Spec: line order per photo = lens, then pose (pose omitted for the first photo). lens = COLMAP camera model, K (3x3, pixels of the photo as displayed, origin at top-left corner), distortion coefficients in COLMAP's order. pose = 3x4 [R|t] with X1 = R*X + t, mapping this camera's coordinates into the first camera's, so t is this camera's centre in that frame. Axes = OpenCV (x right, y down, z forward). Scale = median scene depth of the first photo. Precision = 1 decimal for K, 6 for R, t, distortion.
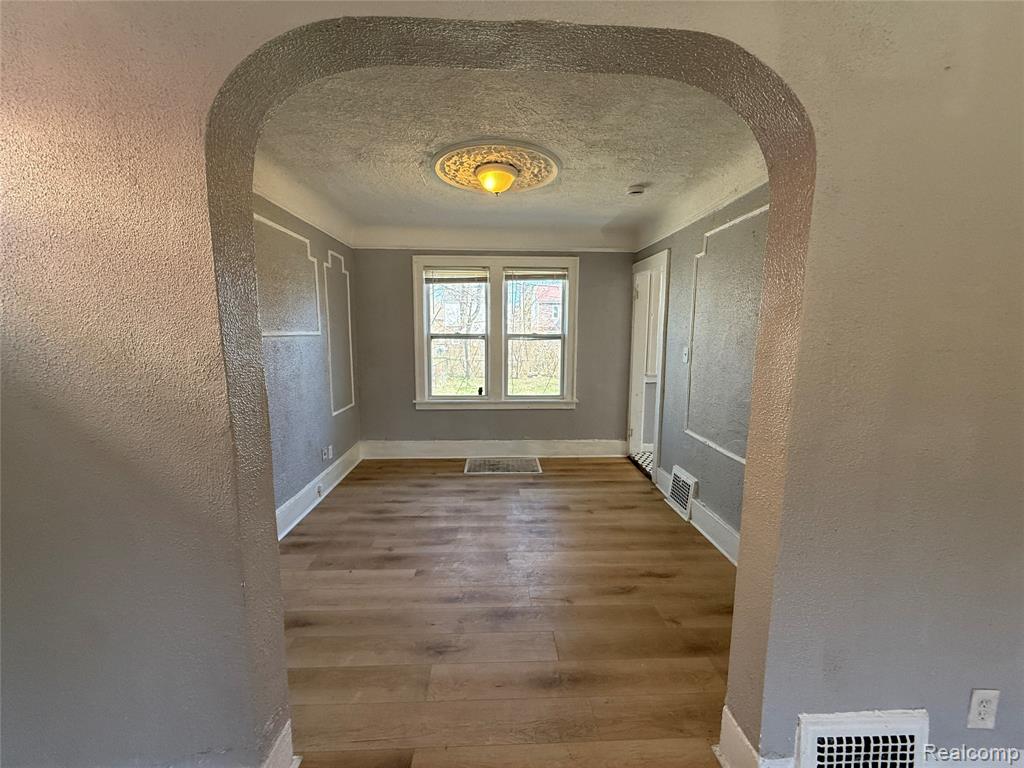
lens RADIAL K [[409.4, 0, 510.3], [0, 409.4, 383.5], [0, 0, 1]] dist [-0.002445, 0.000400]
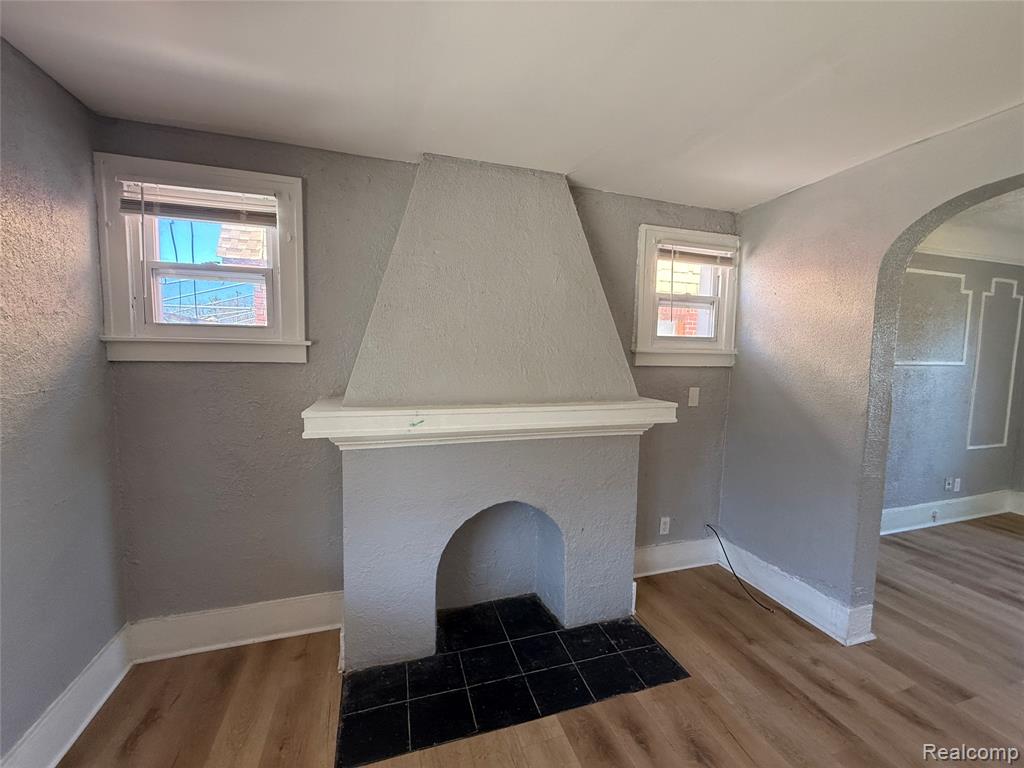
lens RADIAL K [[409.4, 0, 509.3], [0, 409.4, 384.6], [0, 0, 1]] dist [-0.002445, 0.000400]
pose [[0.266227, 0.079308, -0.960642, 0.209998], [-0.136433, 0.989676, 0.043894, 0.037149], [0.954206, 0.119377, 0.274298, -0.342489]]
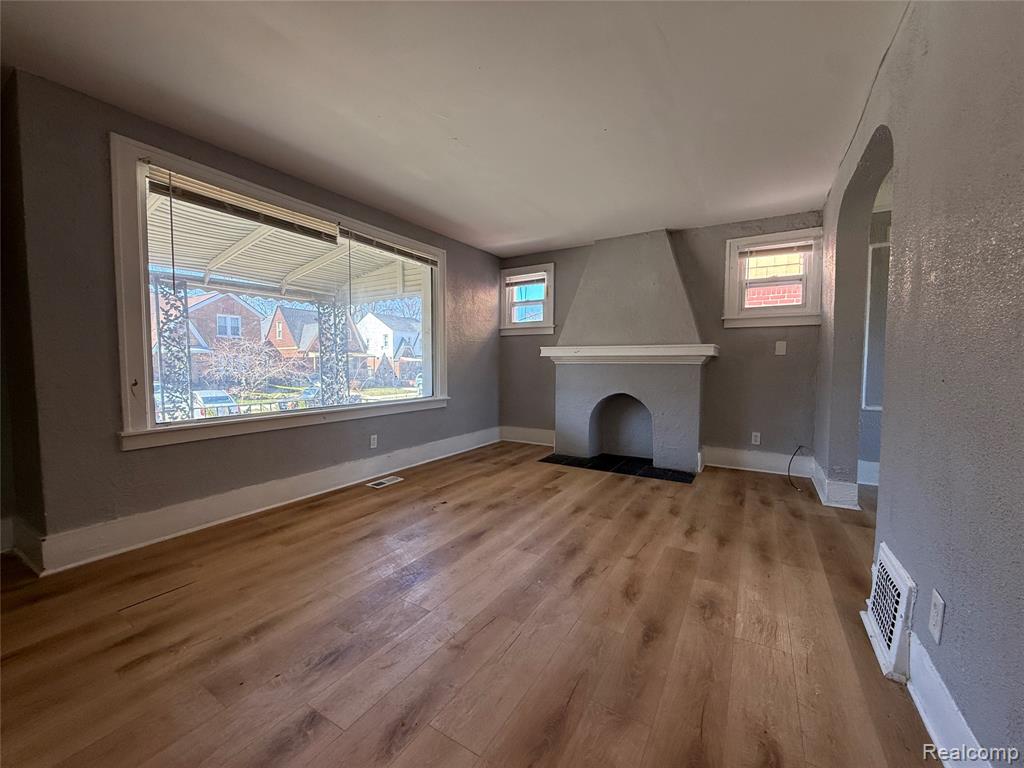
lens RADIAL K [[409.4, 0, 515.3], [0, 409.4, 386.8], [0, 0, 1]] dist [-0.002445, 0.000400]
pose [[-0.545127, 0.028643, -0.837864, 0.860436], [-0.116304, 0.987168, 0.109416, 0.111803], [0.830247, 0.157093, -0.534801, 0.219612]]
